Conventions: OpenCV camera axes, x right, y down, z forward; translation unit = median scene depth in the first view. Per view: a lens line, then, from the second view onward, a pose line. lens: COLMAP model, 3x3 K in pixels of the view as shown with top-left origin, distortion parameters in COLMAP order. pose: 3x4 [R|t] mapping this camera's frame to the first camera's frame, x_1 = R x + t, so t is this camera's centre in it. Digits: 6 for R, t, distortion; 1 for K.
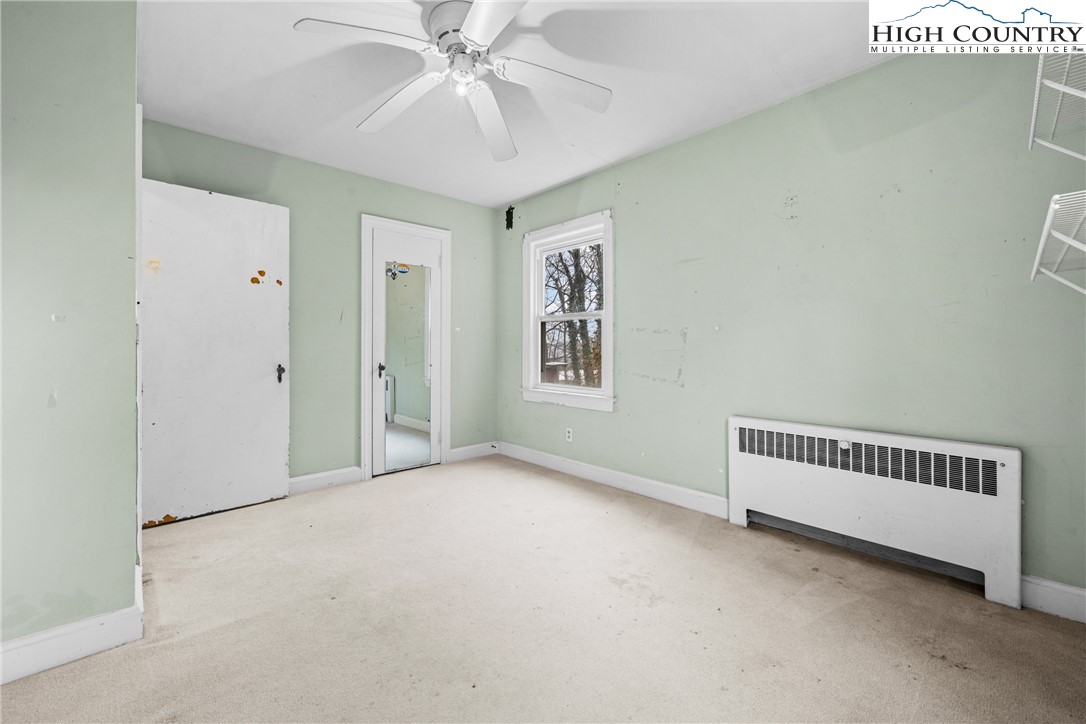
lens RADIAL K [[437.1, 0, 545.7], [0, 437.1, 348.8], [0, 0, 1]] dist [0.000680, 0.000086]
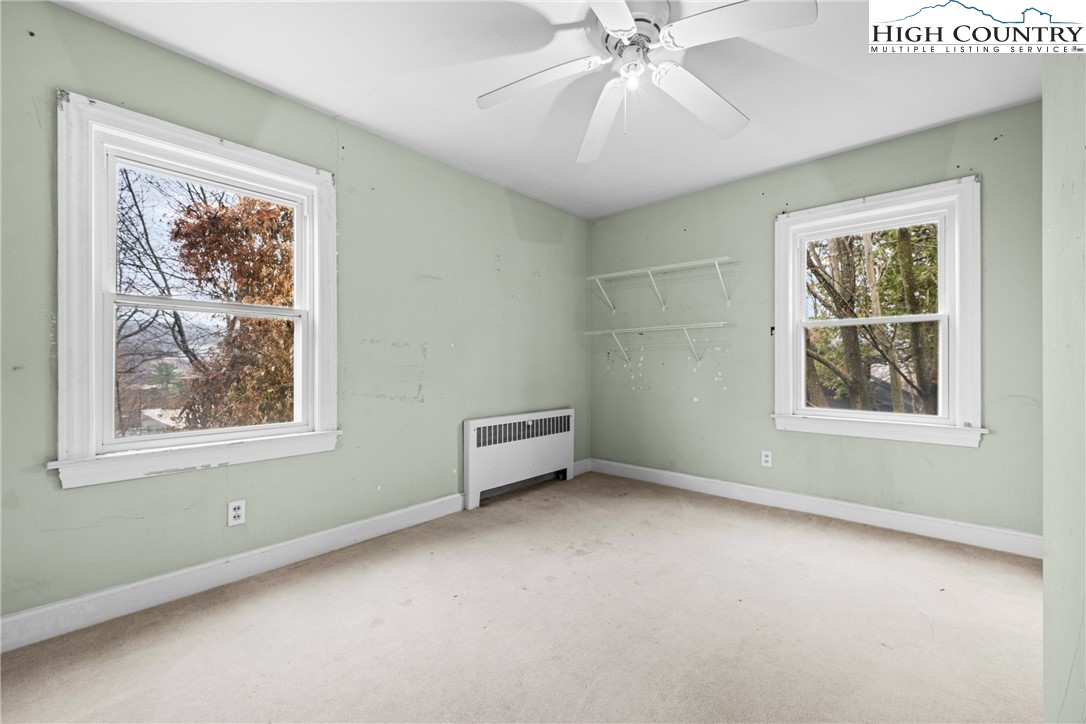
lens RADIAL K [[437.4, 0, 543.8], [0, 437.4, 367.7], [0, 0, 1]] dist [0.001119, 0.000071]
pose [[-0.080609, -0.006537, 0.996724, -0.816811], [0.006717, 0.999952, 0.007101, 0.004053], [-0.996723, 0.007267, -0.080562, 0.939775]]
